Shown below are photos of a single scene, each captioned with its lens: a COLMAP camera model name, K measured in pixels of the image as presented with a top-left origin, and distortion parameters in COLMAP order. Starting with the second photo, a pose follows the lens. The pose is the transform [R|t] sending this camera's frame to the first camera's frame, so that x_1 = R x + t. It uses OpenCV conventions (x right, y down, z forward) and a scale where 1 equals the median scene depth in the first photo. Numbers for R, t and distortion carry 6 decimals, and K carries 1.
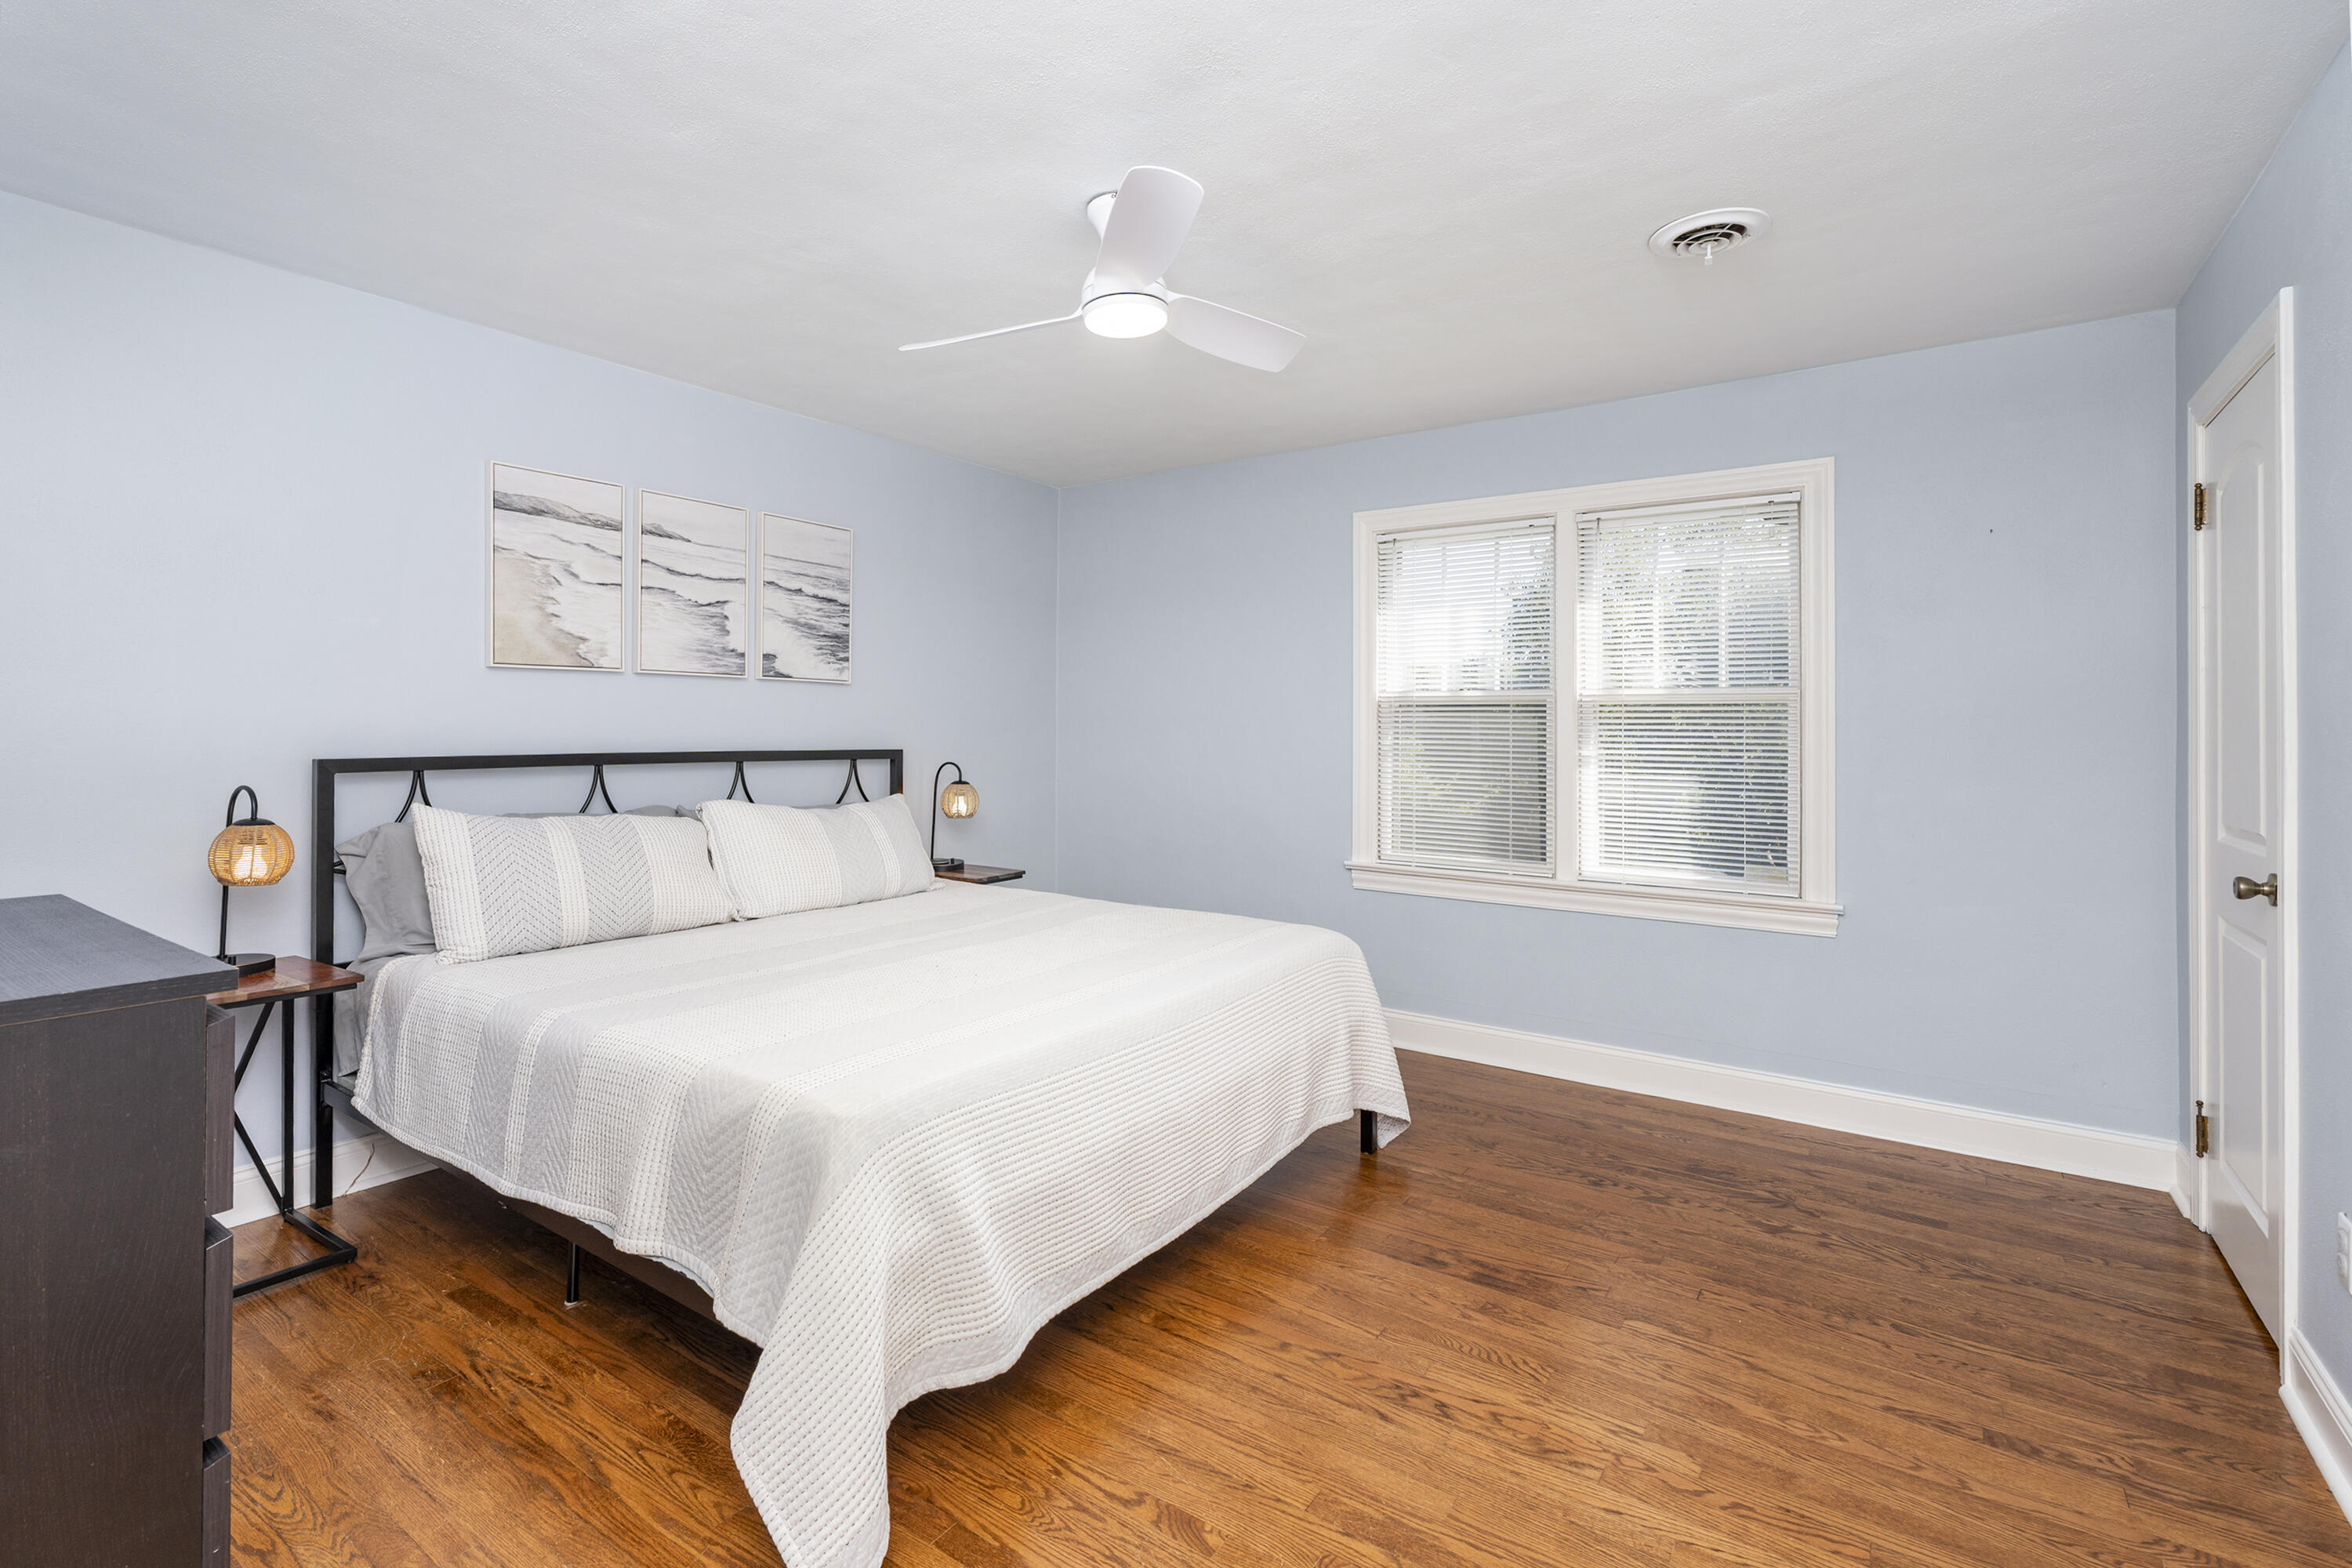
lens RADIAL K [[1075.6, 0, 1167.5], [0, 1075.6, 744.1], [0, 0, 1]] dist [-0.003807, 0.001015]
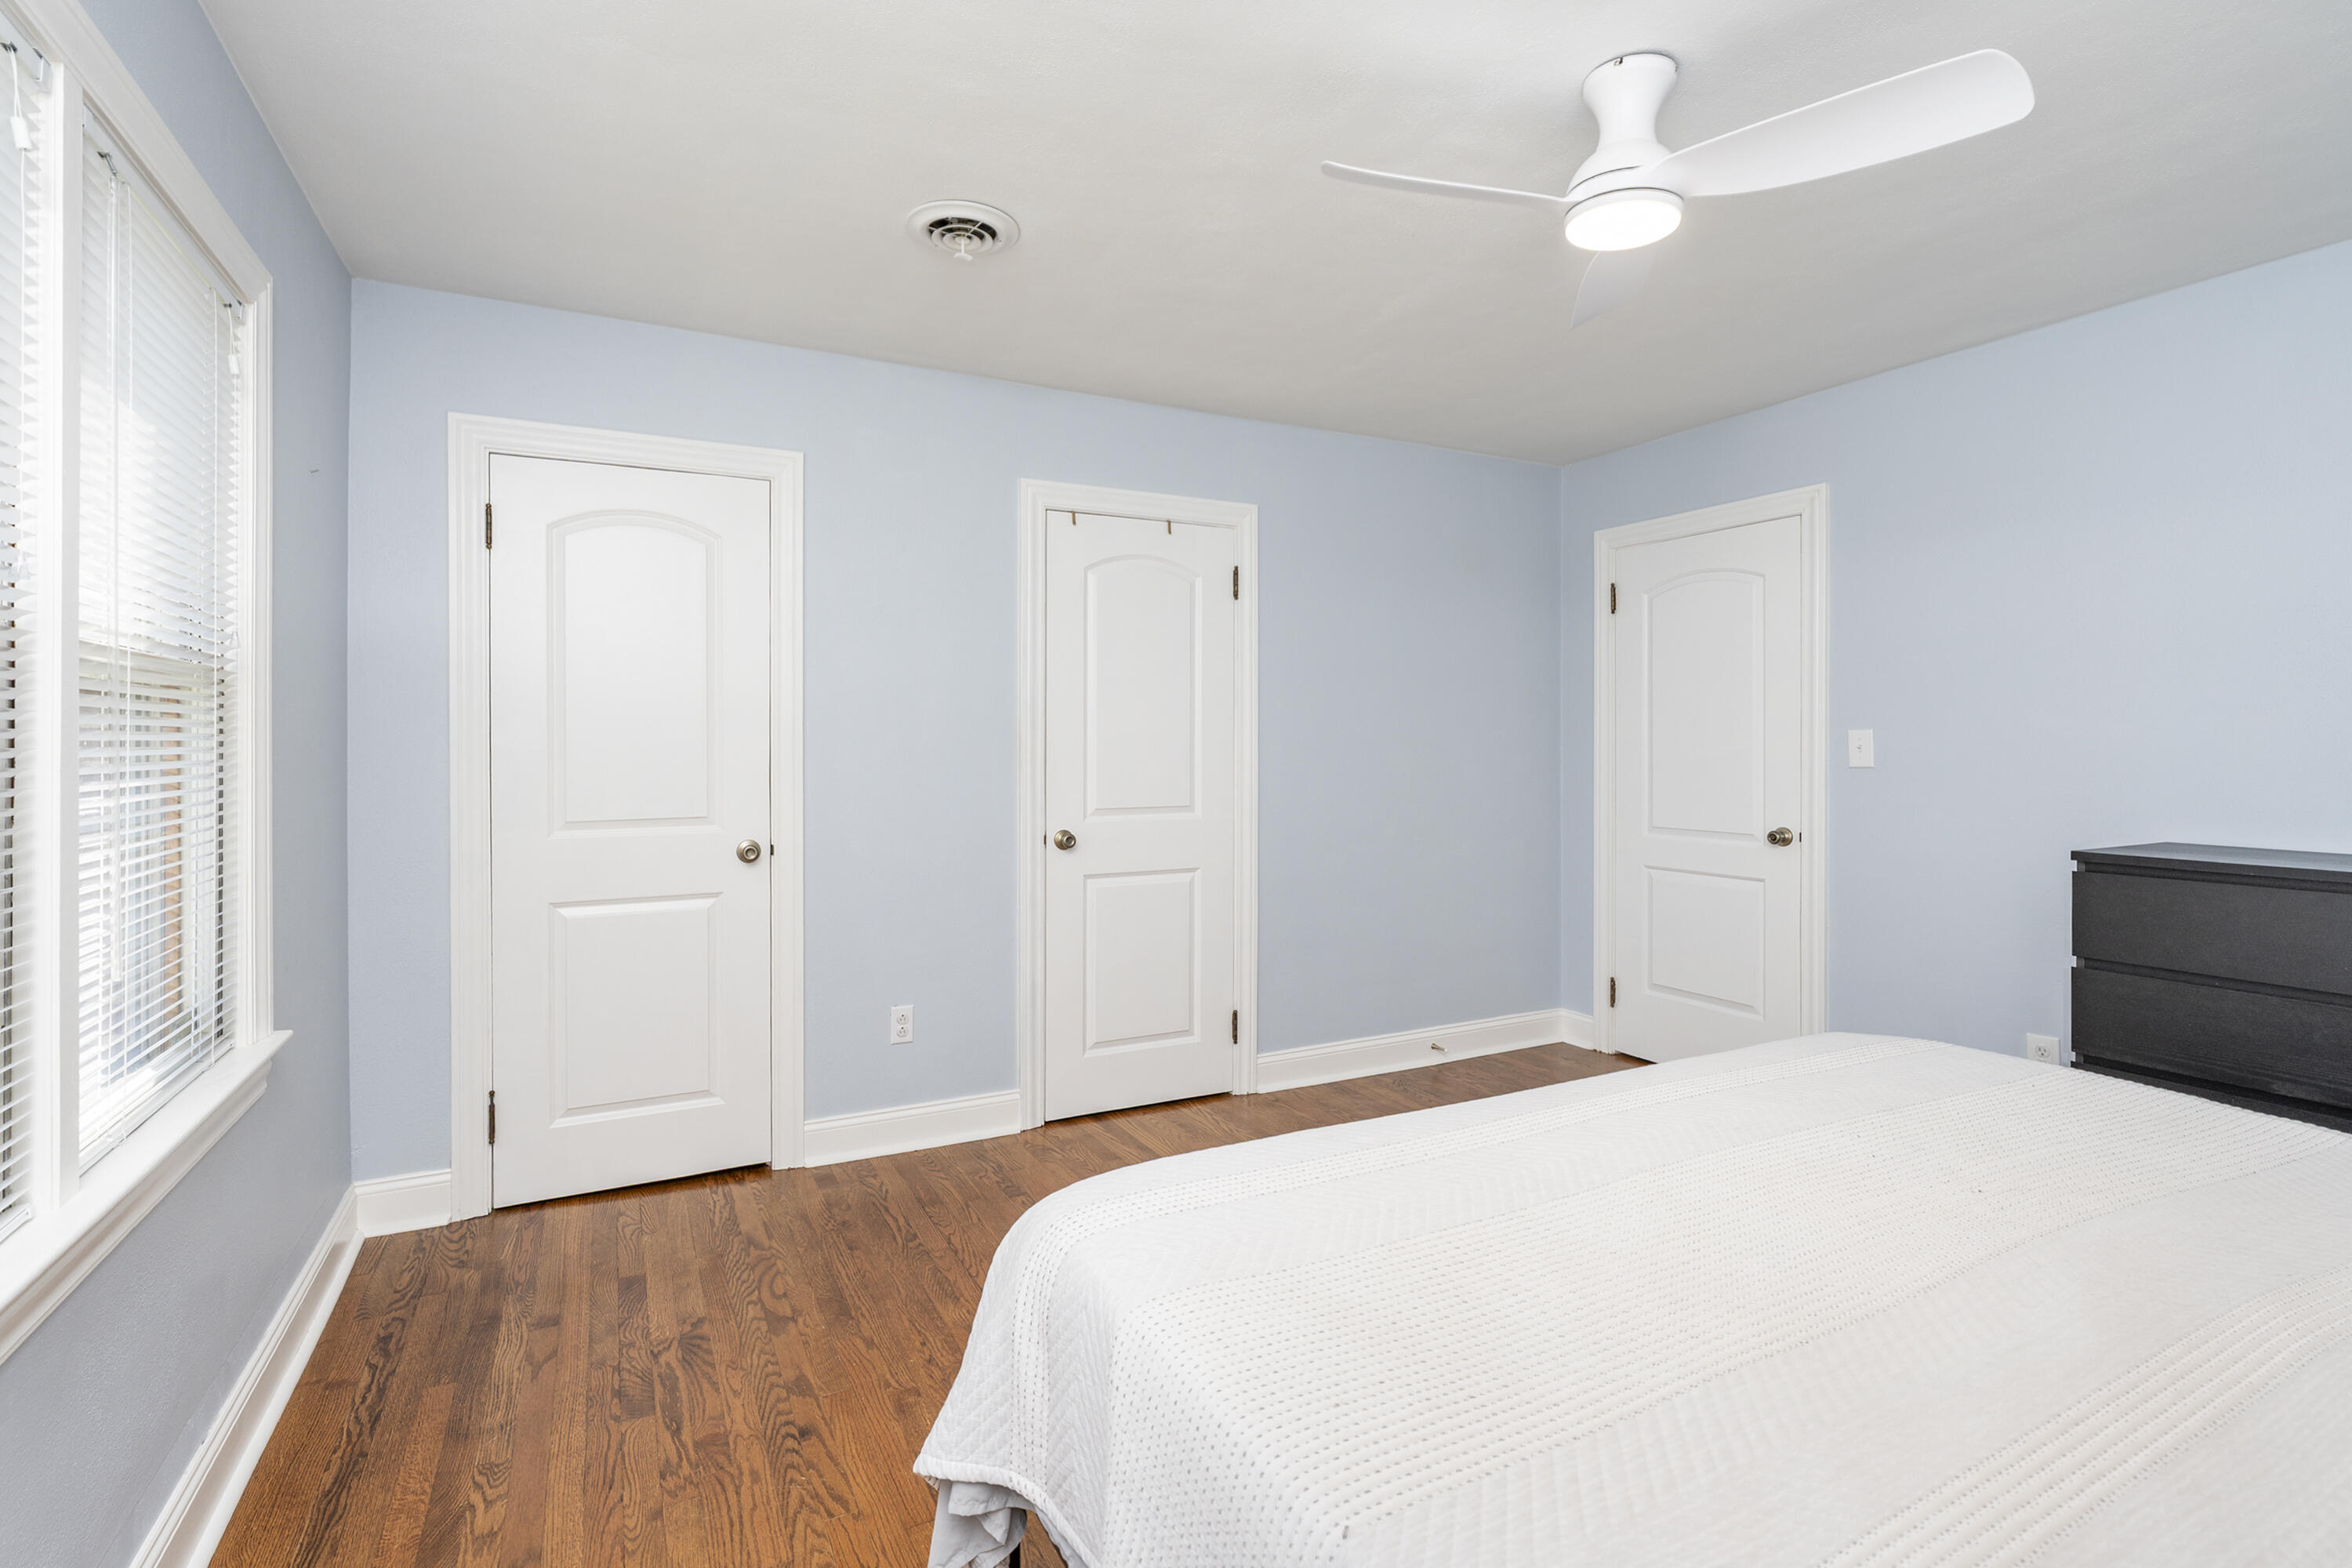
lens RADIAL K [[1082.0, 0, 1157.1], [0, 1082.0, 742.4], [0, 0, 1]] dist [-0.001208, 0.000483]
pose [[-0.882043, -0.004263, 0.471150, -0.105785], [0.000242, 0.999955, 0.009501, -0.017265], [-0.471169, 0.008494, -0.882002, 1.621990]]
